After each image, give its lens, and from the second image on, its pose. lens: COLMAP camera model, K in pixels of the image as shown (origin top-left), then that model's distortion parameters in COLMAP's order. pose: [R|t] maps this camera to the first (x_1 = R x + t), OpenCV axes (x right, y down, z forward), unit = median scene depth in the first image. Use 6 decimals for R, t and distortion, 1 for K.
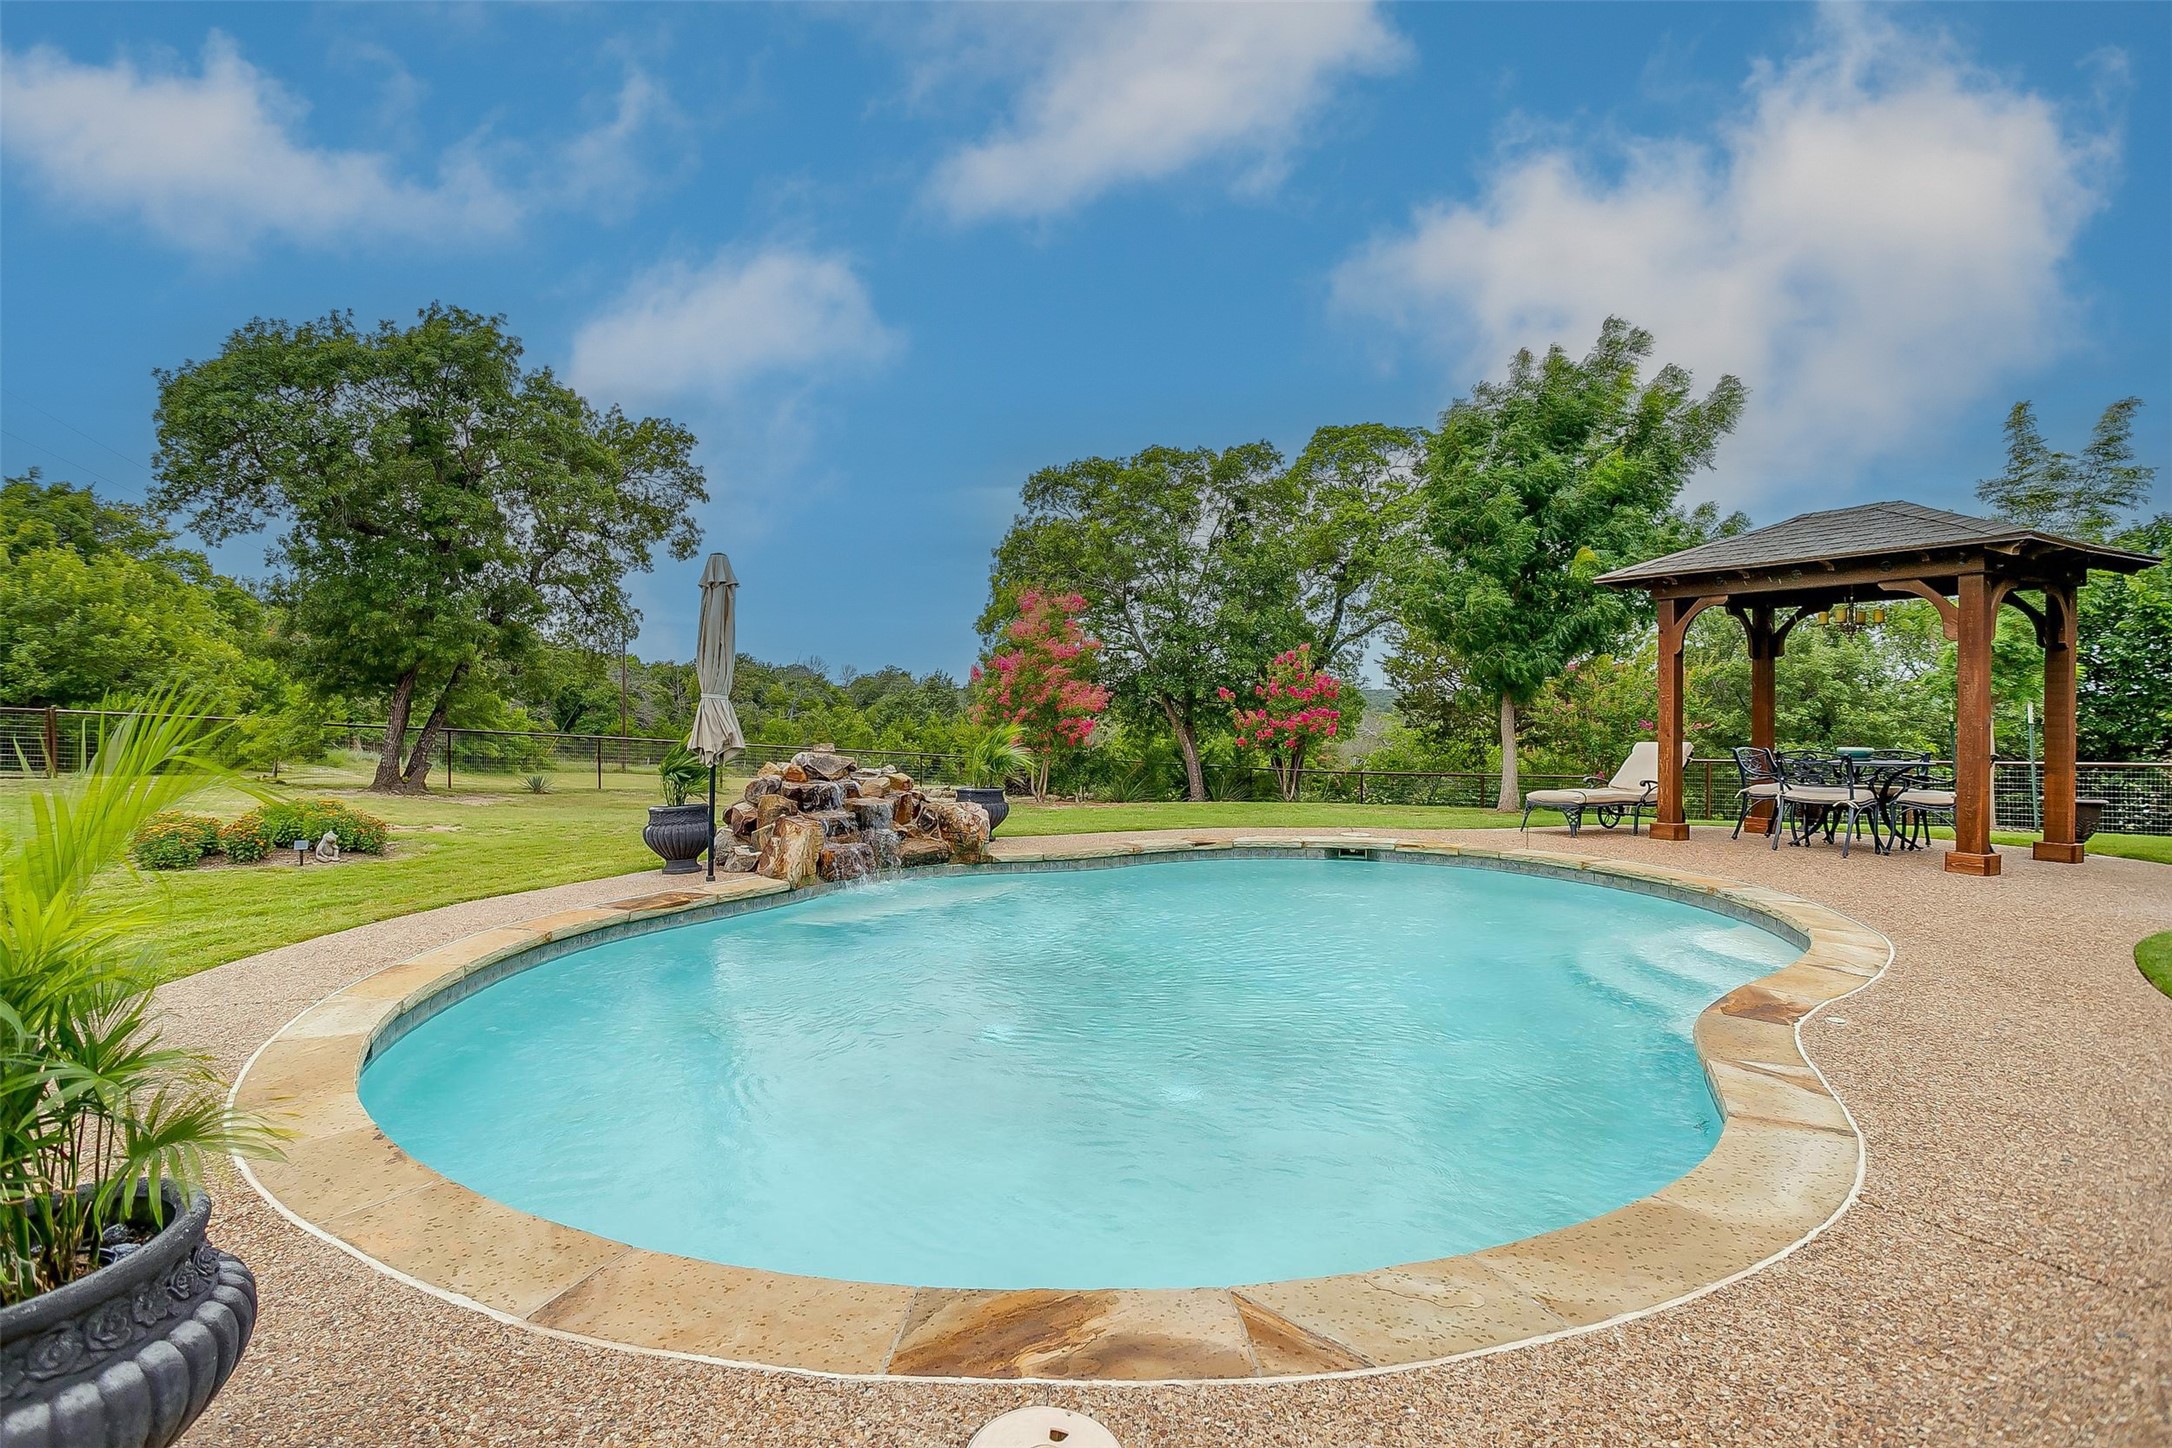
lens RADIAL K [[1083.0, 0, 1081.3], [0, 1083.0, 693.6], [0, 0, 1]] dist [-0.061989, 0.040572]
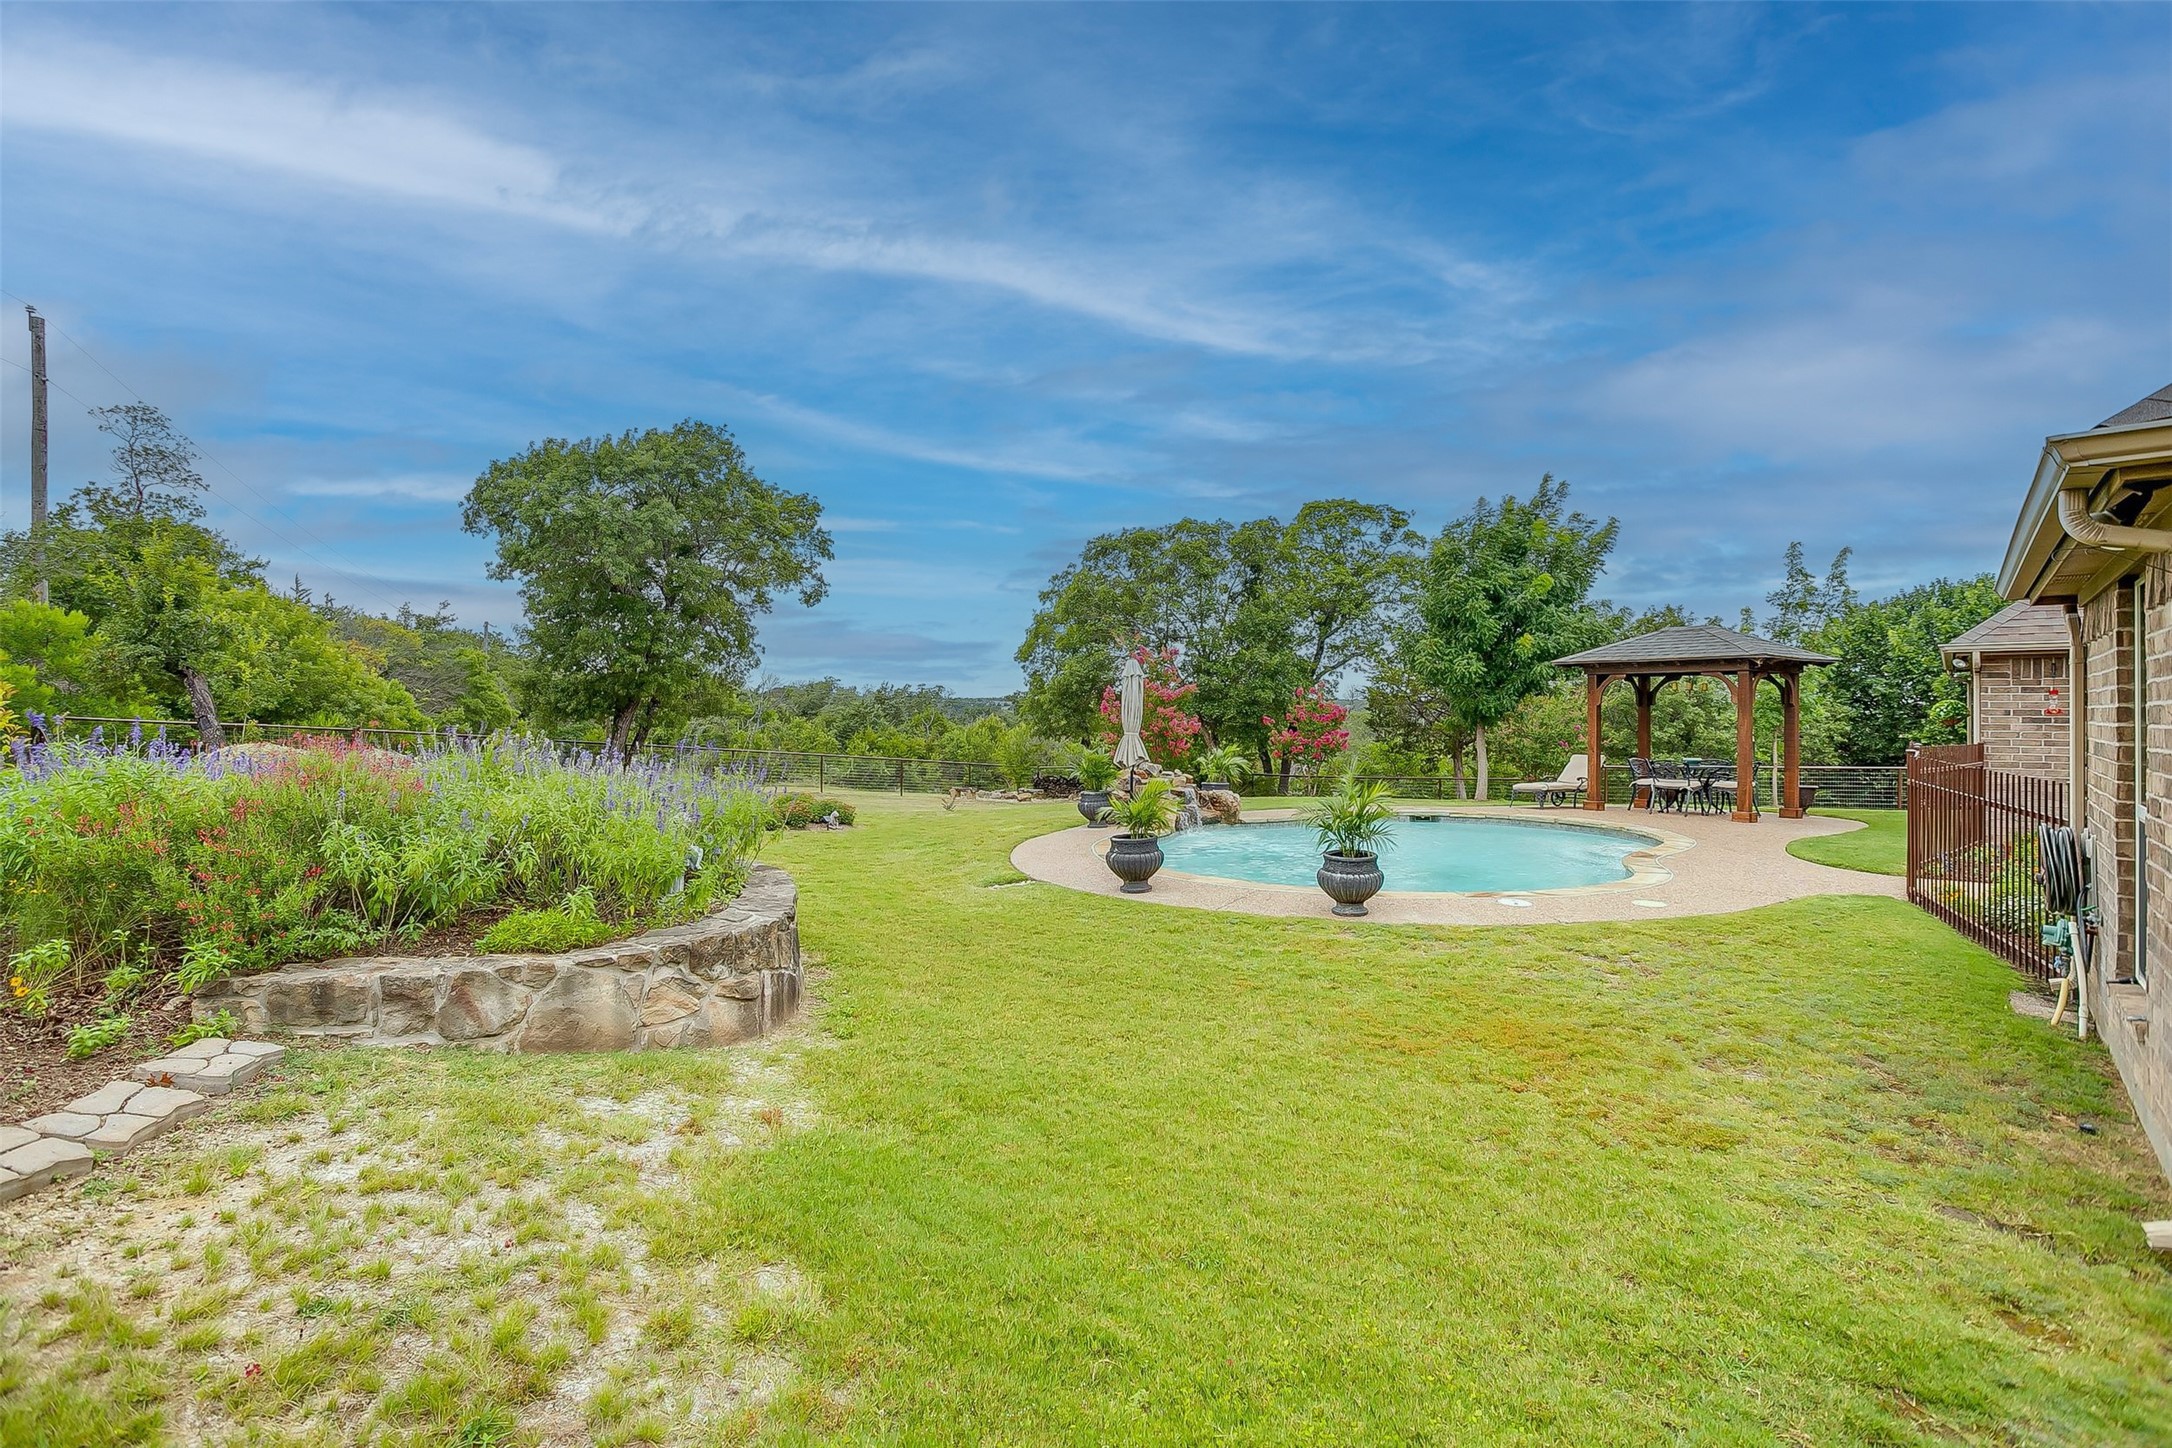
lens RADIAL K [[1083.0, 0, 1081.3], [0, 1083.0, 693.6], [0, 0, 1]] dist [-0.061989, 0.040572]
pose [[0.996279, 0.003845, 0.086105, -0.239312], [-0.003147, 0.999961, -0.008243, -0.021019], [-0.086134, 0.007941, 0.996252, -0.371355]]
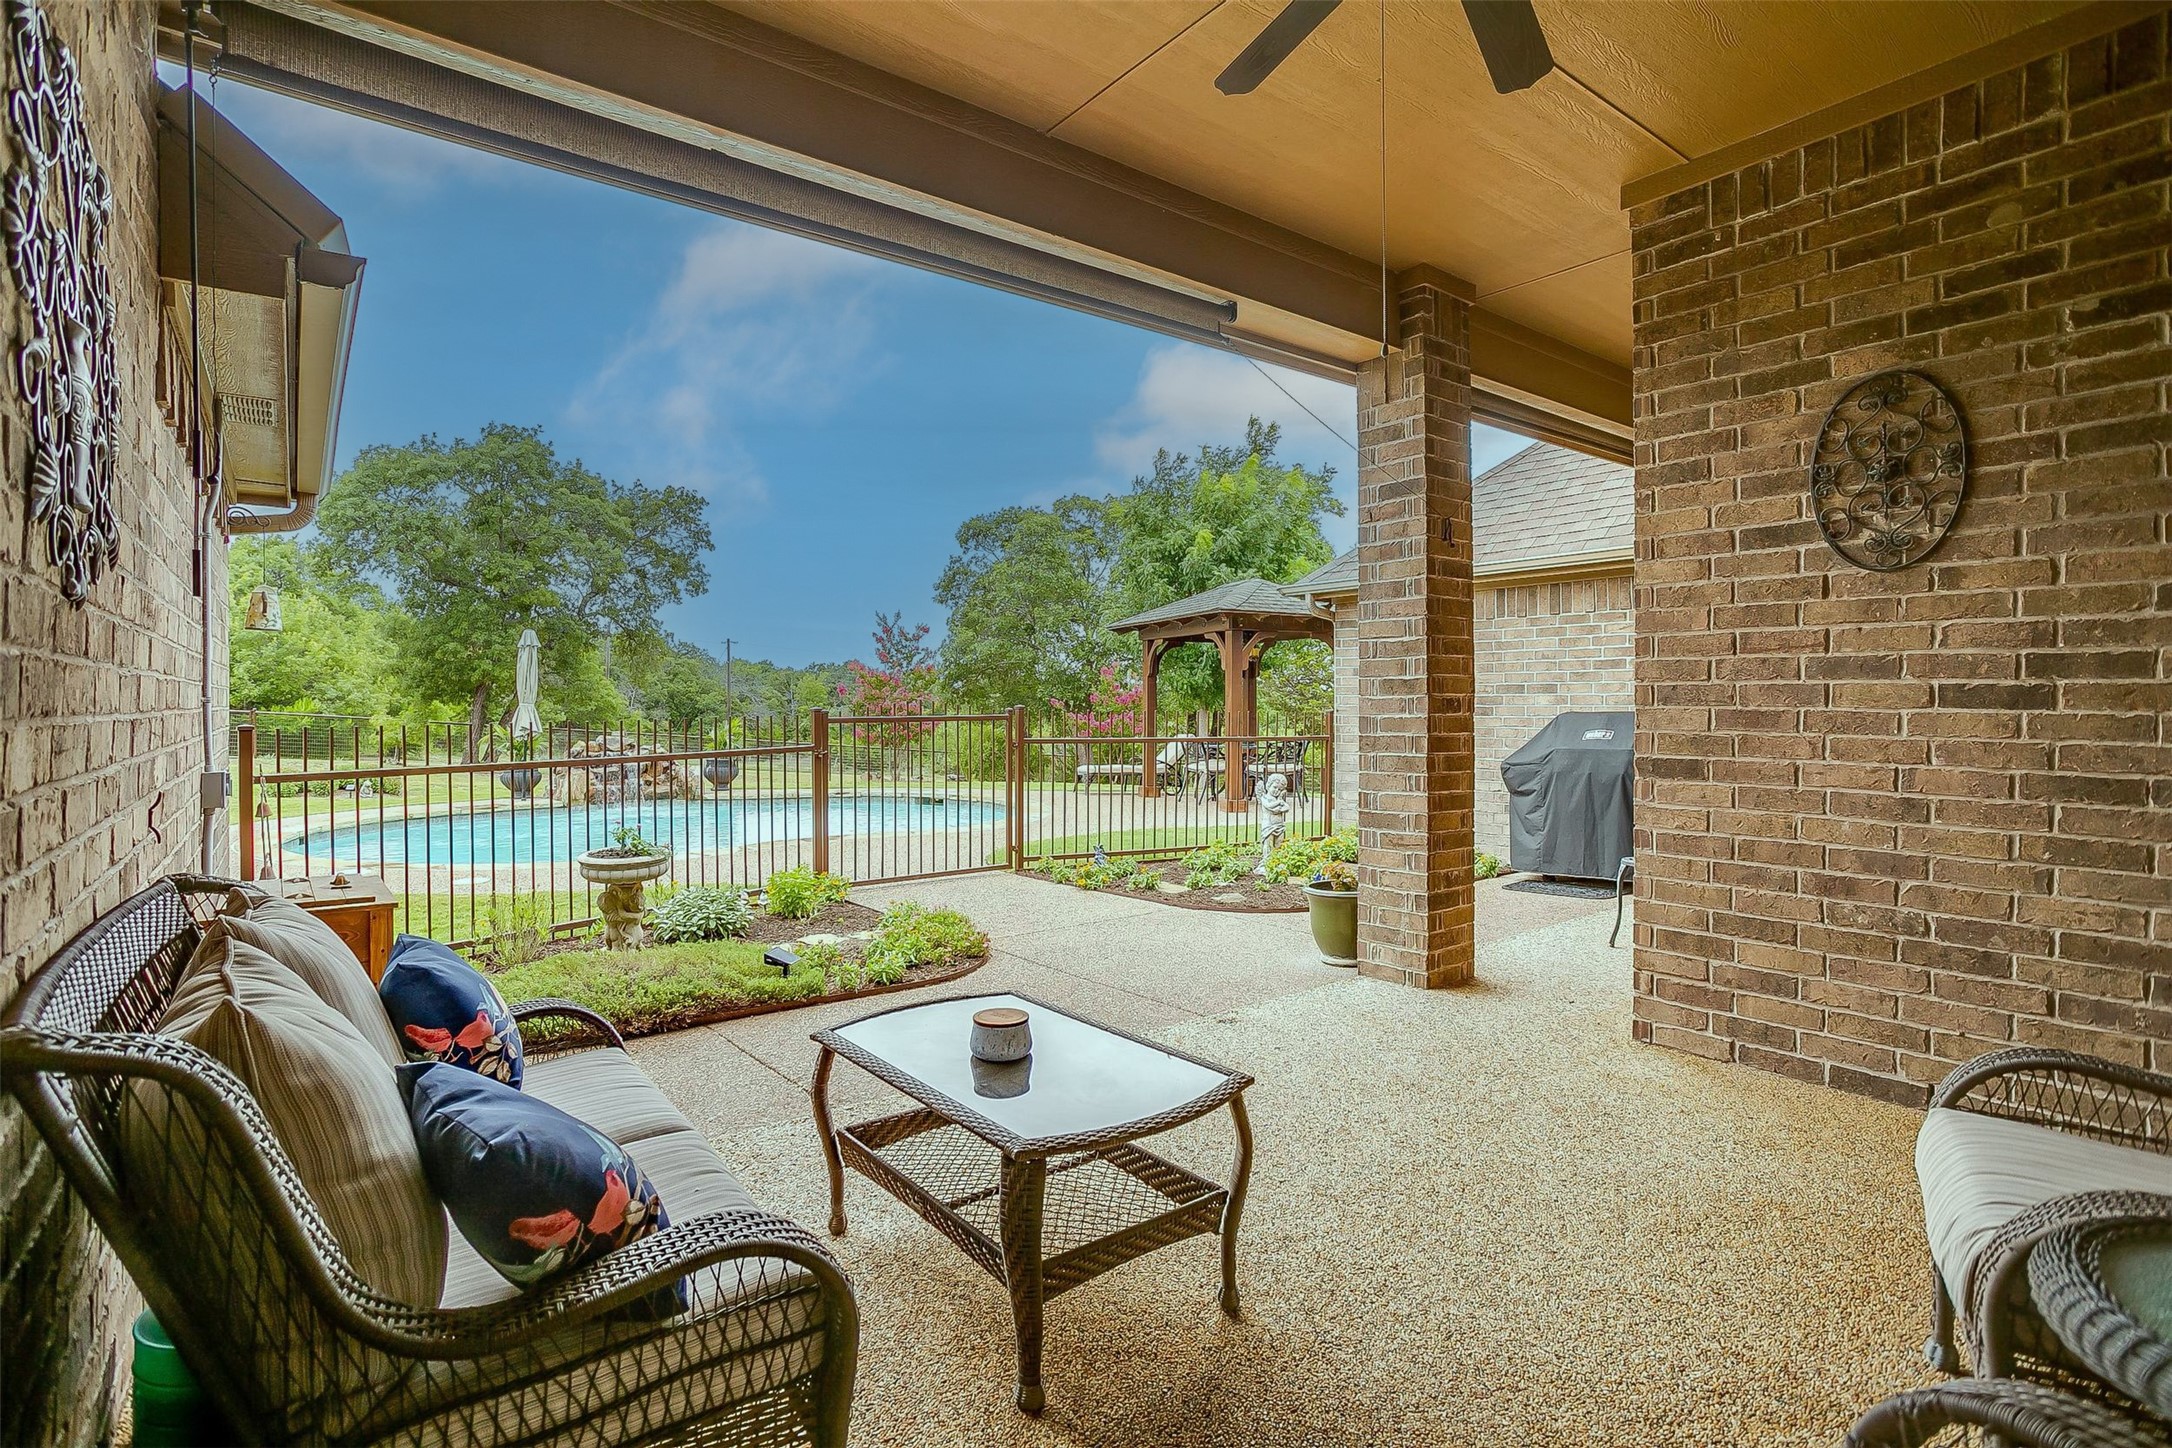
lens RADIAL K [[1083.0, 0, 1081.3], [0, 1083.0, 693.6], [0, 0, 1]] dist [-0.061989, 0.040572]
pose [[0.991965, -0.000337, -0.126515, 0.352485], [-0.000105, 0.999994, -0.003480, -0.004352], [0.126516, 0.003465, 0.991959, -0.306883]]
